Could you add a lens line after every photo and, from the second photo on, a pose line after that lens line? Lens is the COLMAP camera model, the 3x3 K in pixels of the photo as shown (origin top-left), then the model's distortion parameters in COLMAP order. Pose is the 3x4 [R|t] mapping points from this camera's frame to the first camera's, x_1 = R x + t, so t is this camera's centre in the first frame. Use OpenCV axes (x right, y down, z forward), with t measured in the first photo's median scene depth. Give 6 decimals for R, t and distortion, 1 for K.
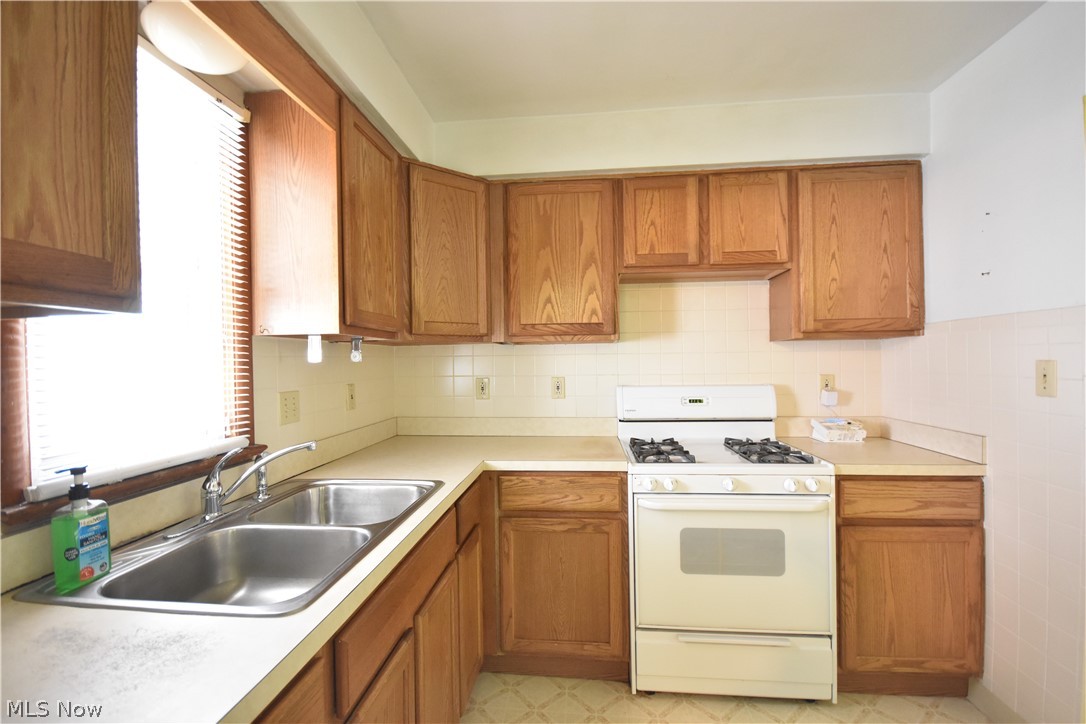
lens RADIAL K [[480.1, 0, 540.8], [0, 480.1, 363.2], [0, 0, 1]] dist [0.000864, -0.007386]
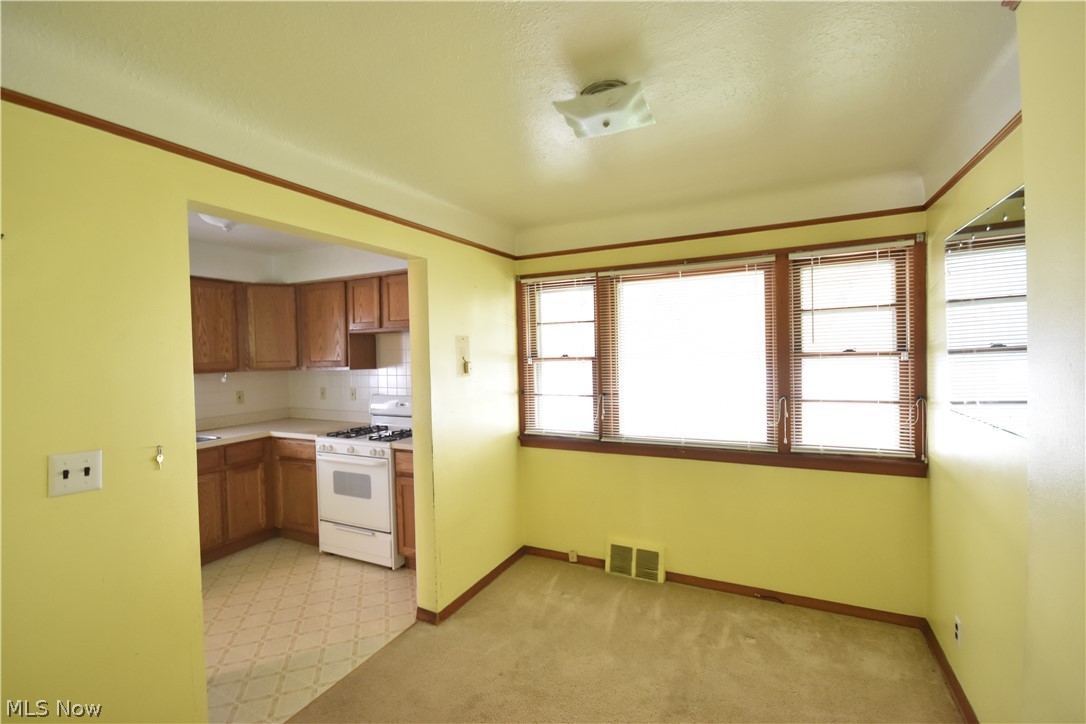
lens RADIAL K [[480.1, 0, 548.1], [0, 480.1, 363.8], [0, 0, 1]] dist [0.000864, -0.007386]
pose [[0.935718, 0.002277, -0.352740, 1.725371], [0.007725, 0.999607, 0.026943, -0.131628], [0.352663, -0.027936, 0.935333, -0.489916]]
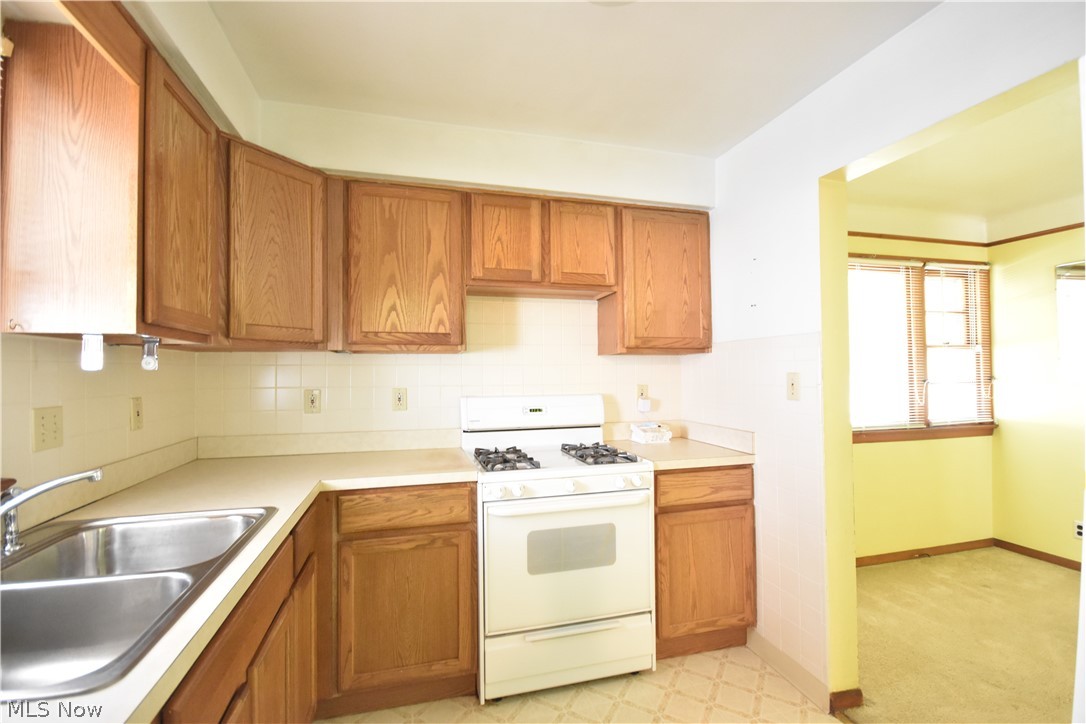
lens RADIAL K [[480.1, 0, 544.4], [0, 480.1, 362.8], [0, 0, 1]] dist [0.000864, -0.007386]
pose [[0.931673, 0.014100, 0.363024, -0.056683], [-0.004148, 0.999594, -0.028177, 0.005232], [-0.363274, 0.024746, 0.931354, 0.004089]]
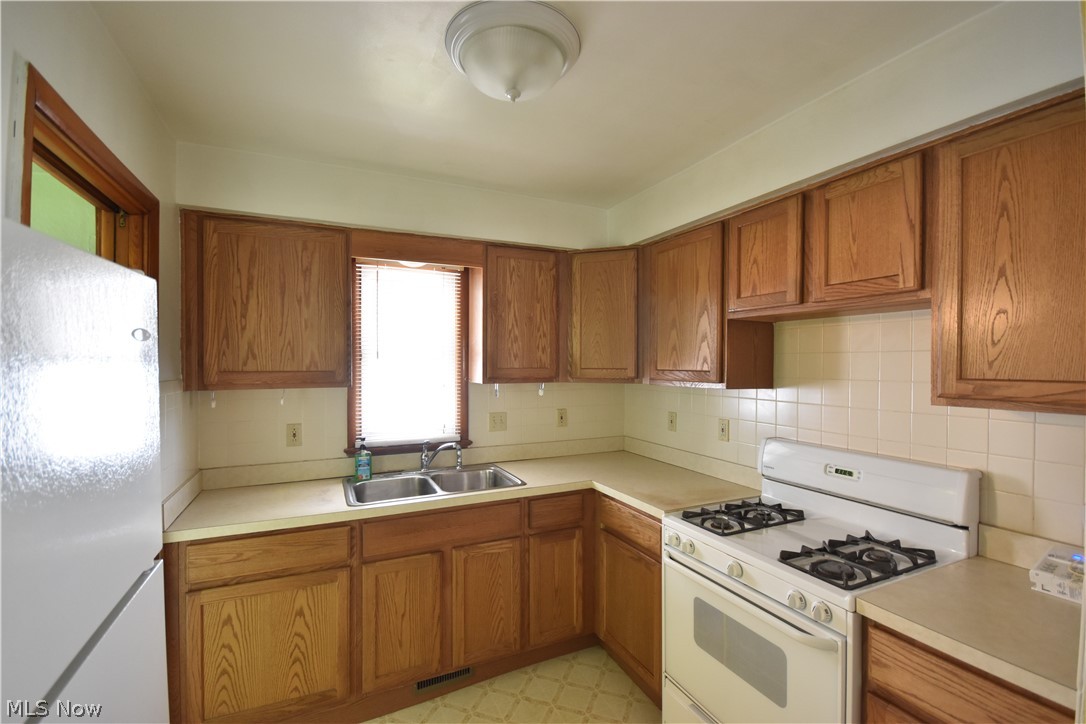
lens RADIAL K [[480.1, 0, 537.4], [0, 480.1, 362.1], [0, 0, 1]] dist [0.000864, -0.007386]
pose [[0.497939, 0.013854, -0.867101, 0.919273], [-0.011982, 0.999887, 0.009095, -0.122438], [0.867129, 0.005860, 0.498049, 0.235692]]
